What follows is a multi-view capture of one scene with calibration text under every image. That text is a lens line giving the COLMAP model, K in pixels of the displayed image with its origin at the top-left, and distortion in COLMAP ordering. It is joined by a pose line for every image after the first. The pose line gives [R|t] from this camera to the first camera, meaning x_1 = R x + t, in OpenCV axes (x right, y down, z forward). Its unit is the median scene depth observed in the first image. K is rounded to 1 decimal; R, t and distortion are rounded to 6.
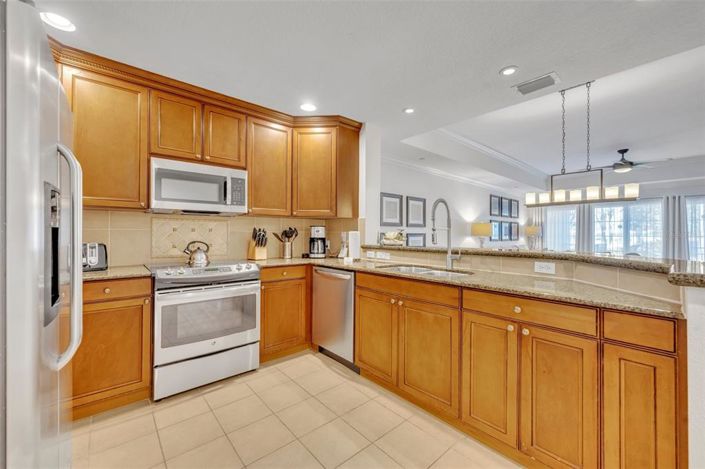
lens RADIAL K [[285.7, 0, 352.5], [0, 285.7, 234.5], [0, 0, 1]] dist [0.000596, 0.000106]
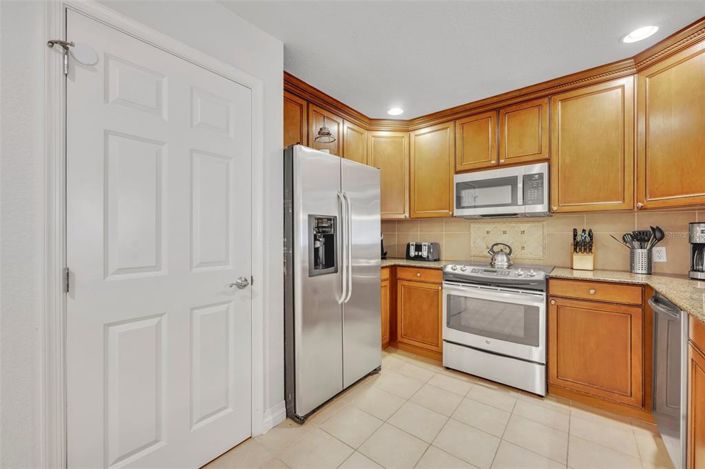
lens RADIAL K [[277.5, 0, 354.1], [0, 277.5, 239.8], [0, 0, 1]] dist [-0.000702, -0.000092]
pose [[0.178108, 0.011506, -0.983944, 0.363404], [-0.004489, 0.999931, 0.010880, 0.001990], [0.984001, 0.002479, 0.178148, 0.303746]]
